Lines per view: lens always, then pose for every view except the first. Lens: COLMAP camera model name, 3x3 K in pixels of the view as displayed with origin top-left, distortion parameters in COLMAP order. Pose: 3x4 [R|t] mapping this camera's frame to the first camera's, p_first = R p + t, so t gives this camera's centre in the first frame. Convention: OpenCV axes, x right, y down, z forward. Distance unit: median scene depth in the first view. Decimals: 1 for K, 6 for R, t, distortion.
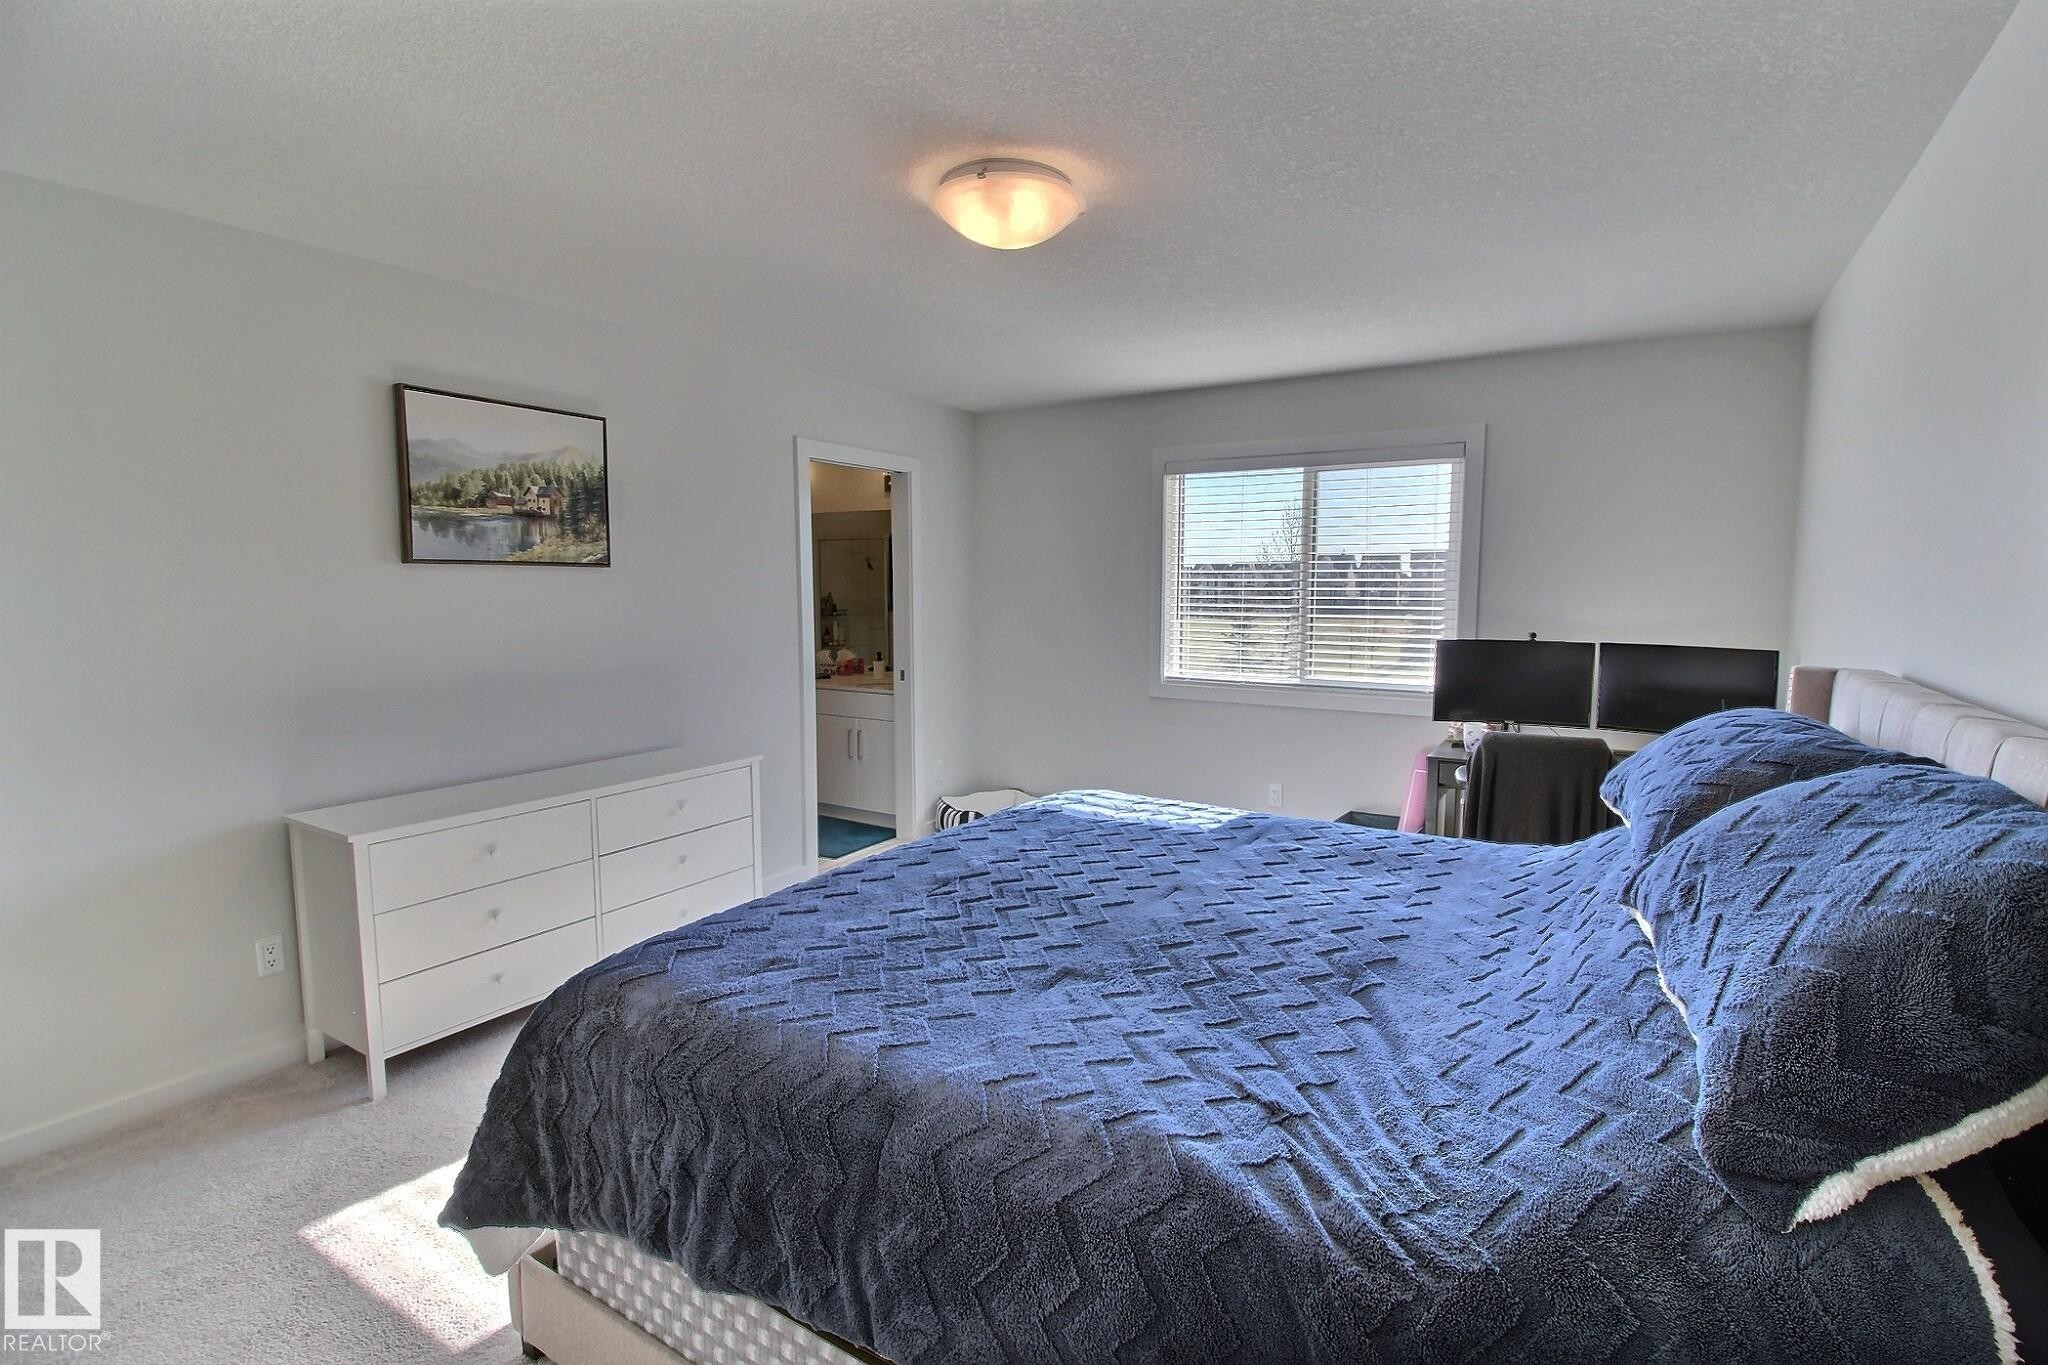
lens RADIAL K [[948.0, 0, 1051.3], [0, 948.0, 672.3], [0, 0, 1]] dist [-0.000555, -0.012802]
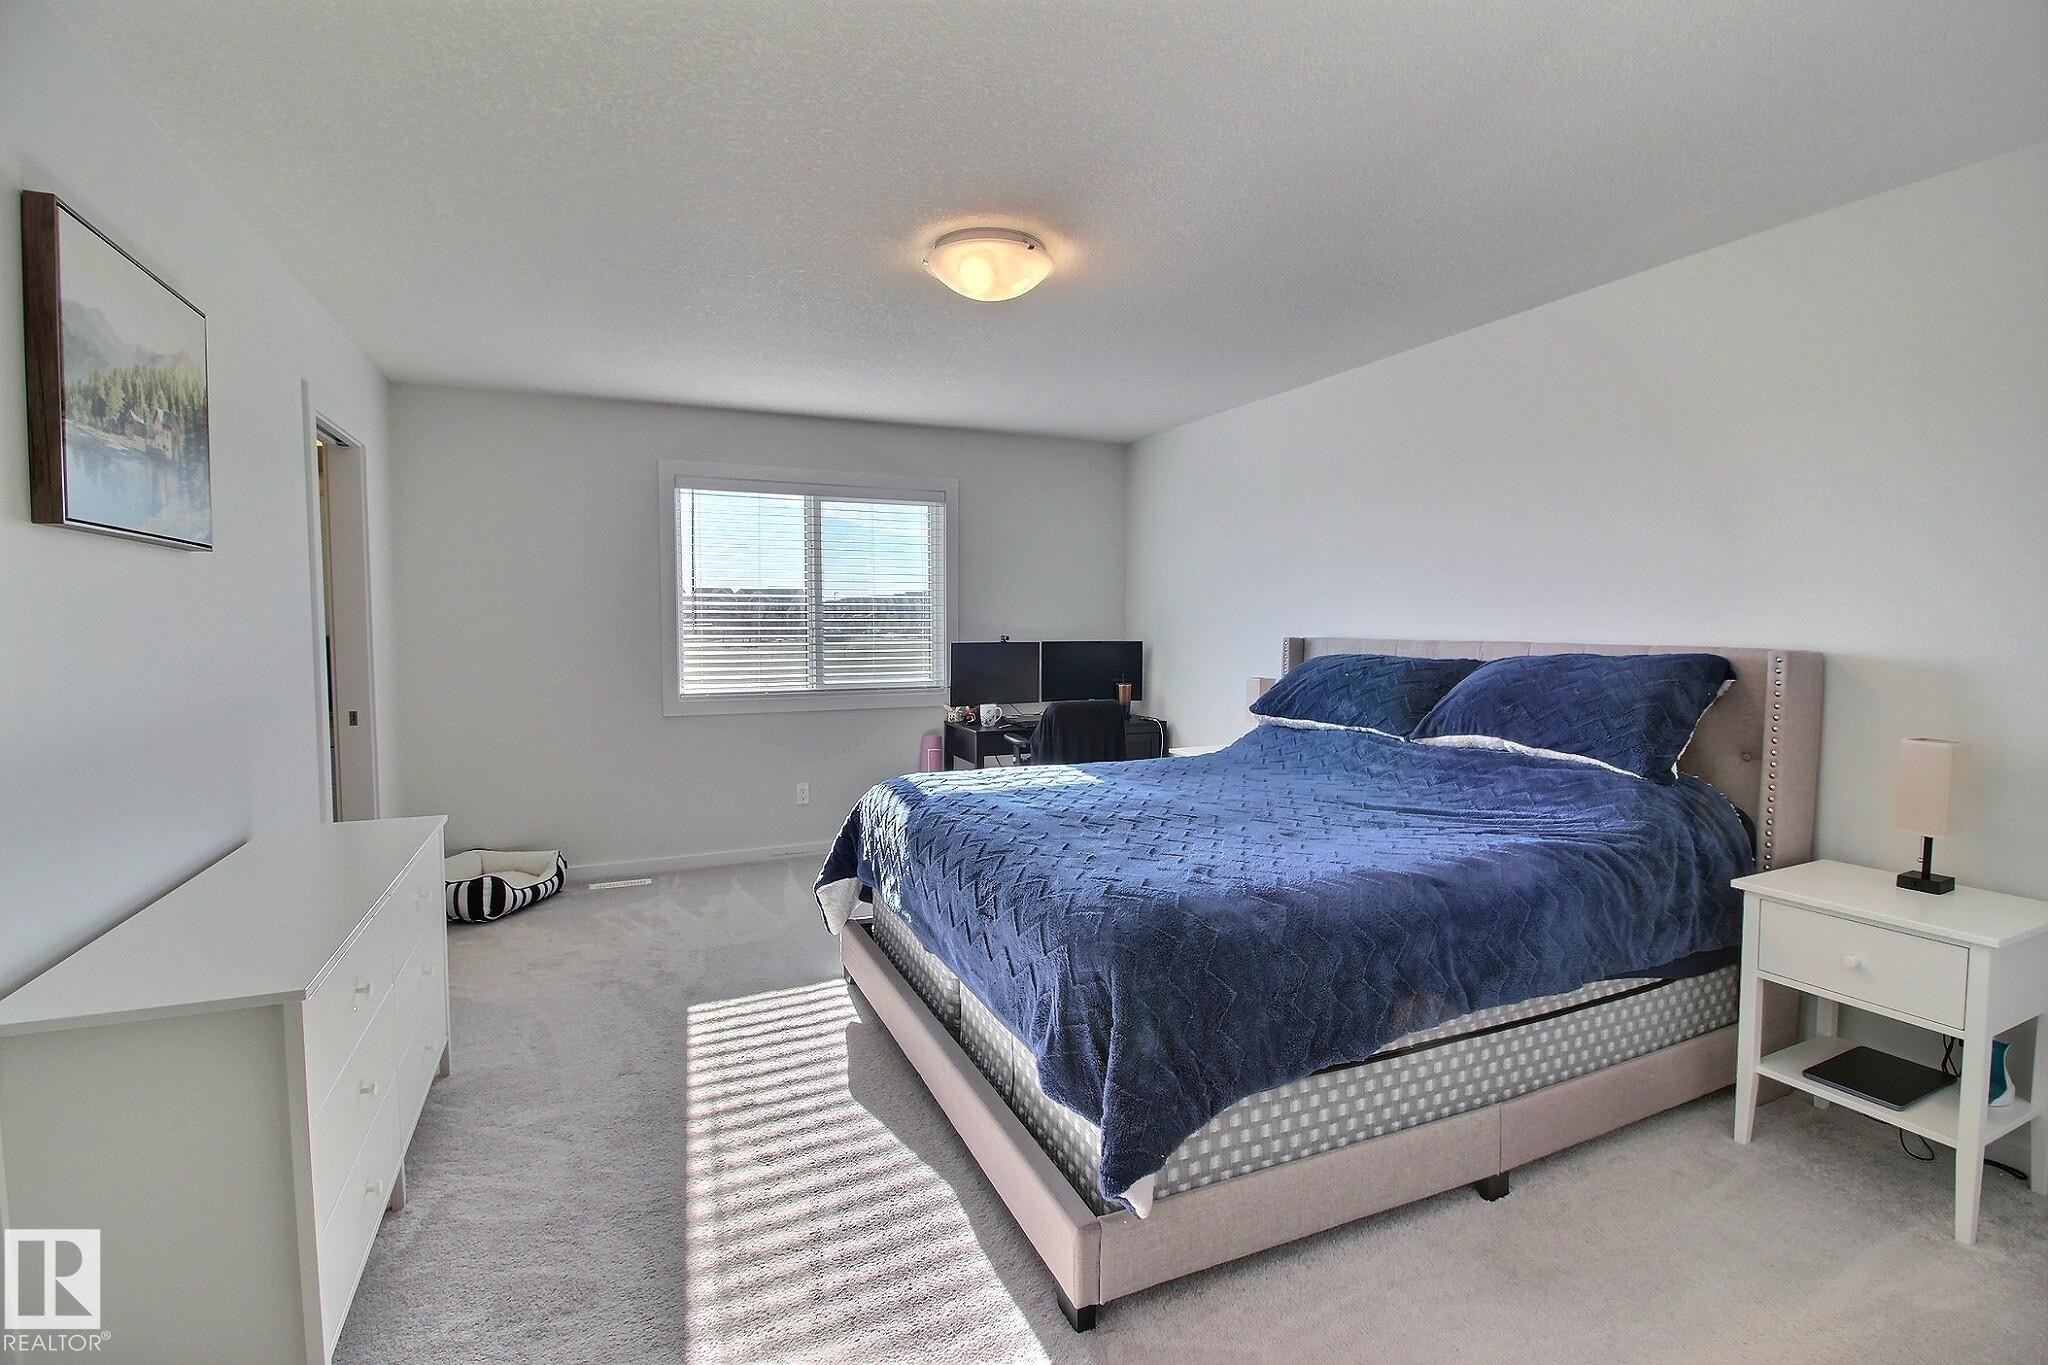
lens RADIAL K [[948.0, 0, 1051.3], [0, 948.0, 672.3], [0, 0, 1]] dist [-0.000555, -0.012802]
pose [[0.558328, -0.049668, 0.828132, -0.594100], [0.078415, 0.996897, 0.006922, 0.006440], [-0.825906, 0.061073, 0.560490, 0.178462]]
